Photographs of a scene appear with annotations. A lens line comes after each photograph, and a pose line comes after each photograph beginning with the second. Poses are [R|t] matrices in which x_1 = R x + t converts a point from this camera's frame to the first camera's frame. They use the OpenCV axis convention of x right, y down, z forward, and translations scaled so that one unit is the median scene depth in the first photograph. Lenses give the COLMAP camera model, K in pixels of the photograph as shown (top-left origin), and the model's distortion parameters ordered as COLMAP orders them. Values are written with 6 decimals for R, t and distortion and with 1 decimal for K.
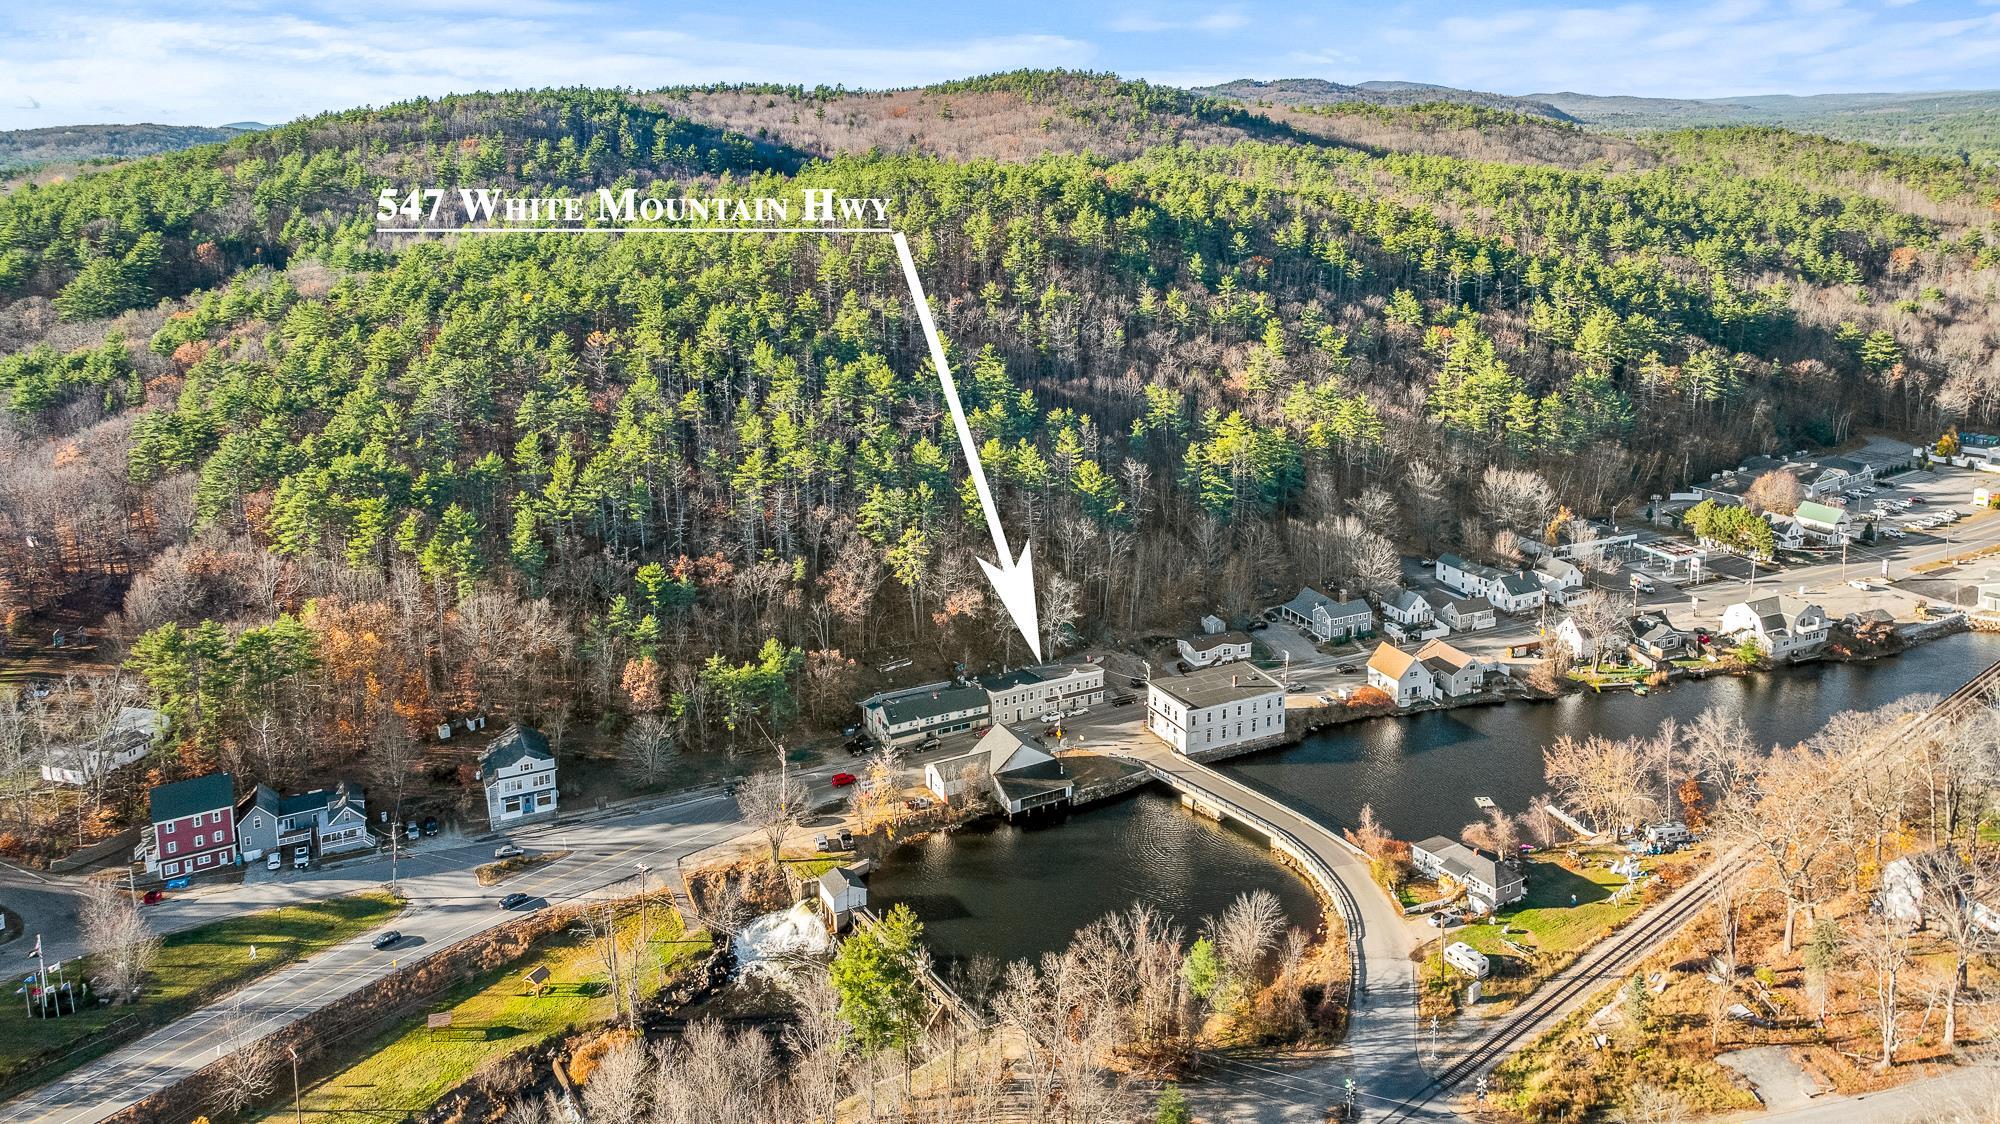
lens RADIAL K [[1501.5, 0, 1000.5], [0, 1501.5, 255.2], [0, 0, 1]] dist [-0.016914, 0.006711]
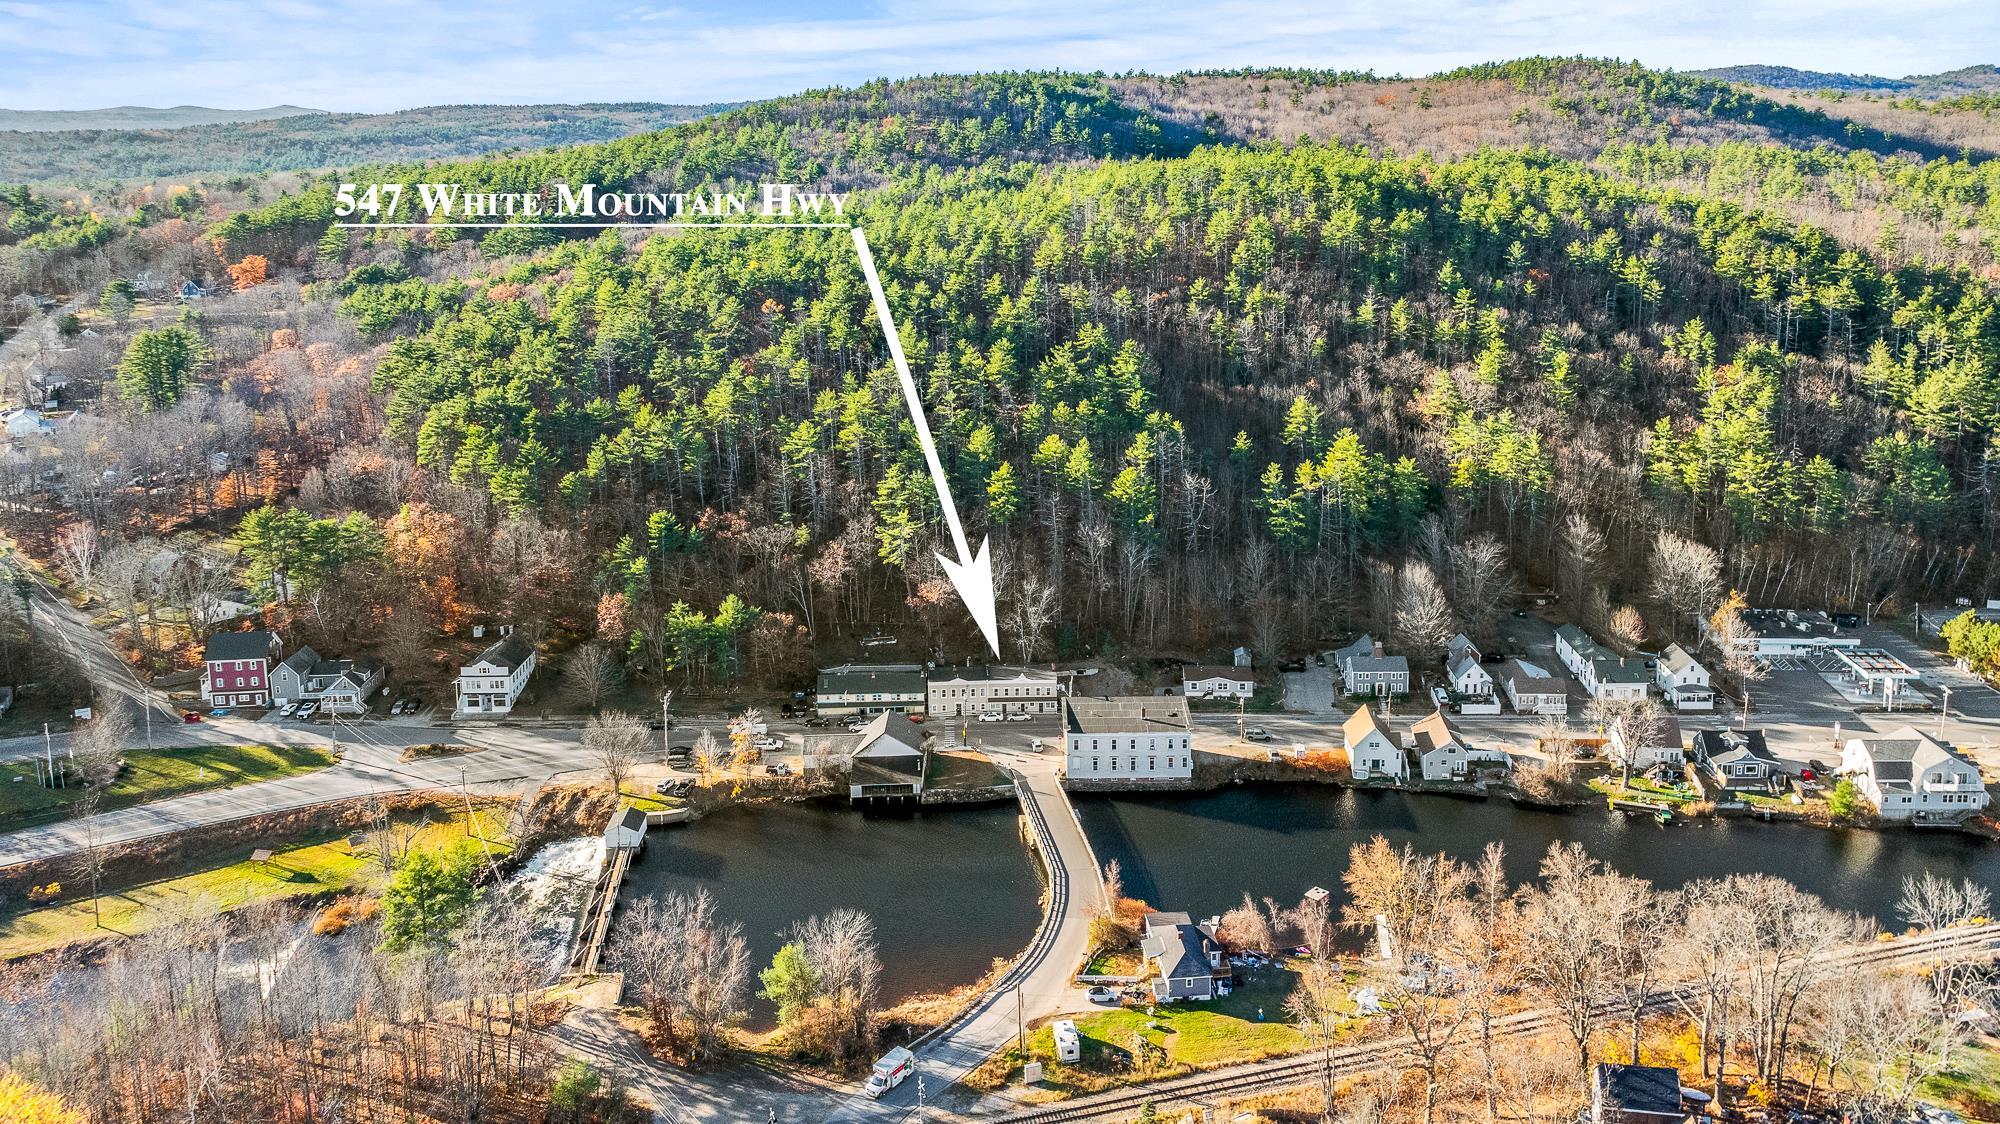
lens RADIAL K [[1501.5, 0, 1000.5], [0, 1501.5, 255.2], [0, 0, 1]] dist [-0.016914, 0.006711]
pose [[0.911654, 0.057789, -0.406874, 0.442037], [-0.053303, 0.998328, 0.022363, -0.019248], [0.407486, 0.001301, 0.913210, 0.104357]]
